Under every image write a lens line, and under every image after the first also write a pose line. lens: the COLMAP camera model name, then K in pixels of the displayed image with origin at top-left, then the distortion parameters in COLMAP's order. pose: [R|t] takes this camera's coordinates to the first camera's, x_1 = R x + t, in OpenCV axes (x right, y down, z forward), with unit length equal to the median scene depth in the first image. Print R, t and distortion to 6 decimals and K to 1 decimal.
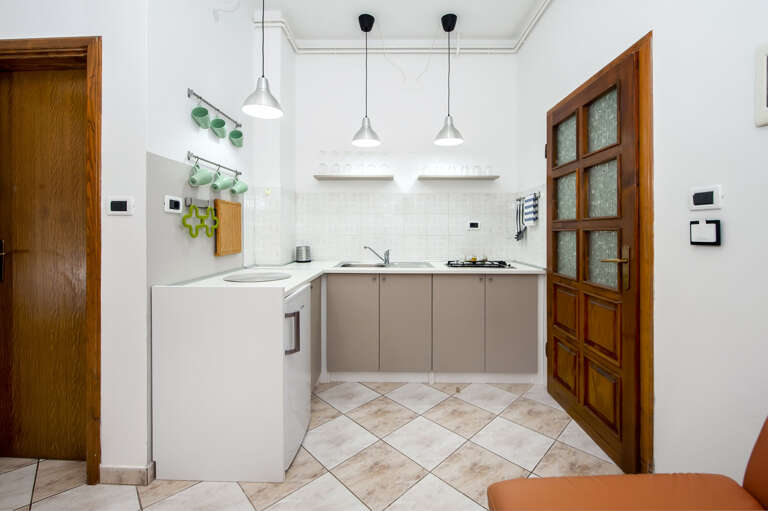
lens RADIAL K [[316.5, 0, 394.6], [0, 316.5, 228.4], [0, 0, 1]] dist [-0.020717, -0.000207]
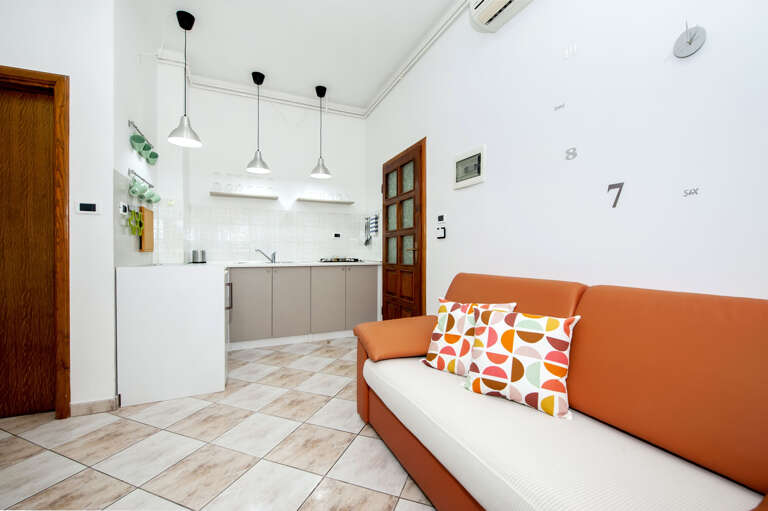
lens RADIAL K [[312.4, 0, 384.3], [0, 312.4, 252.2], [0, 0, 1]] dist [-0.001744, -0.000588]
pose [[0.911076, -0.002328, 0.412232, -0.191026], [-0.001338, 0.999962, 0.008605, 0.075387], [-0.412237, -0.008392, 0.911038, -0.523241]]
